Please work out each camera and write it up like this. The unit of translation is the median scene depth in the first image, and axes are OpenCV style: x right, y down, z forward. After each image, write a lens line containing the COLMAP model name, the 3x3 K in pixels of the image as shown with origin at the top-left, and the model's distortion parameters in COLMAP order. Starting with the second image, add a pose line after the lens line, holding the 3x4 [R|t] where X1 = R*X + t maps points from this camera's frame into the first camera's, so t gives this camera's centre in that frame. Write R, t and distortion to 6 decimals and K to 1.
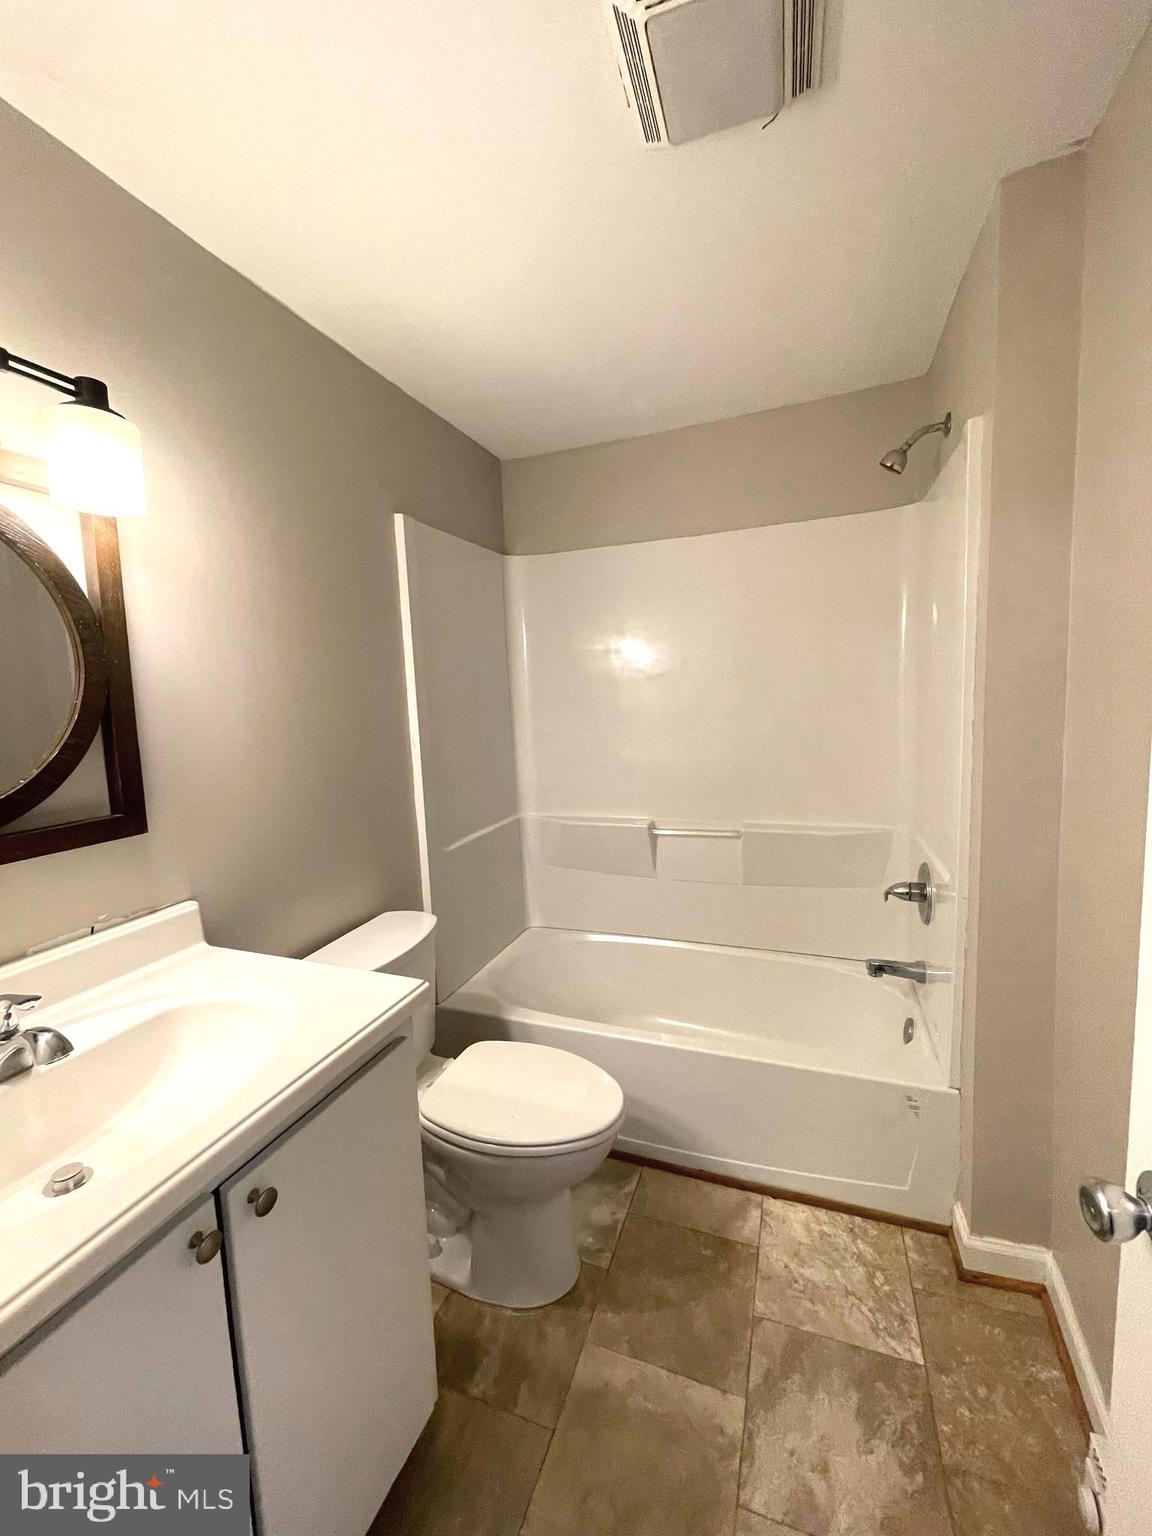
lens RADIAL K [[623.4, 0, 577.3], [0, 623.4, 761.8], [0, 0, 1]] dist [-0.000173, 0.000450]
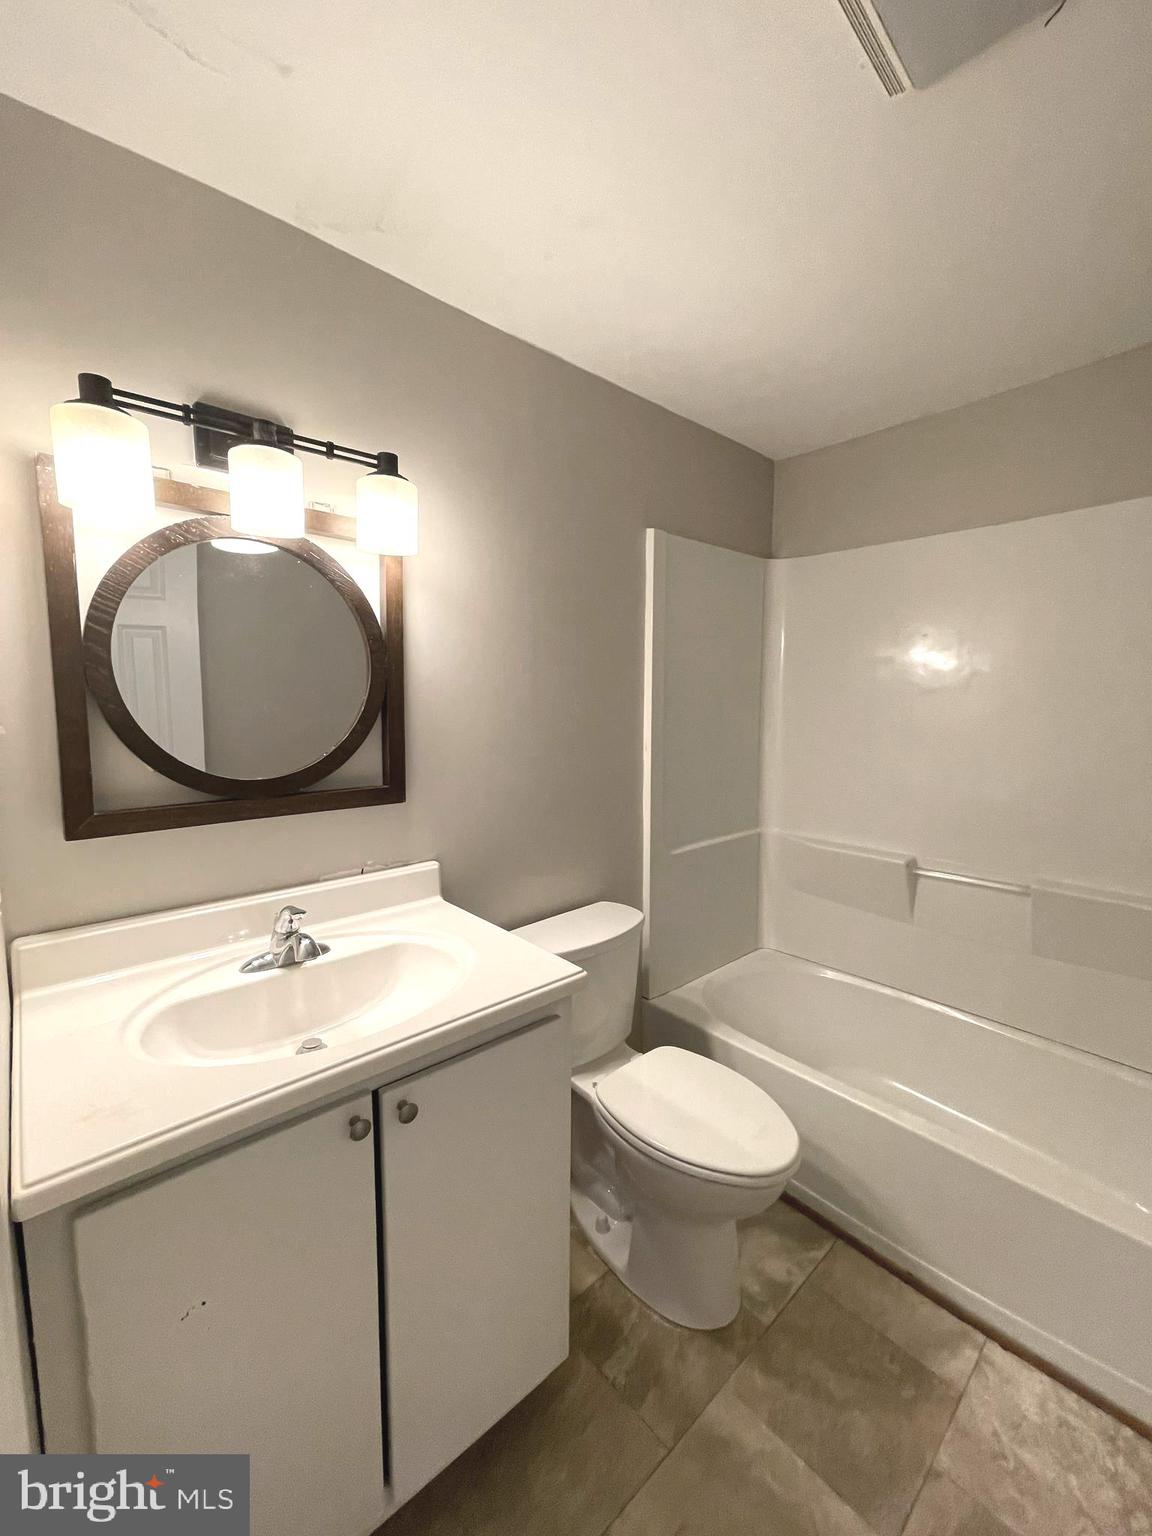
lens RADIAL K [[624.2, 0, 574.8], [0, 624.2, 762.1], [0, 0, 1]] dist [-0.001659, -0.001010]
pose [[0.883405, 0.090477, -0.459792, 0.153919], [-0.091026, 0.995627, 0.021027, -0.020798], [0.459684, 0.023277, 0.887777, 0.022252]]
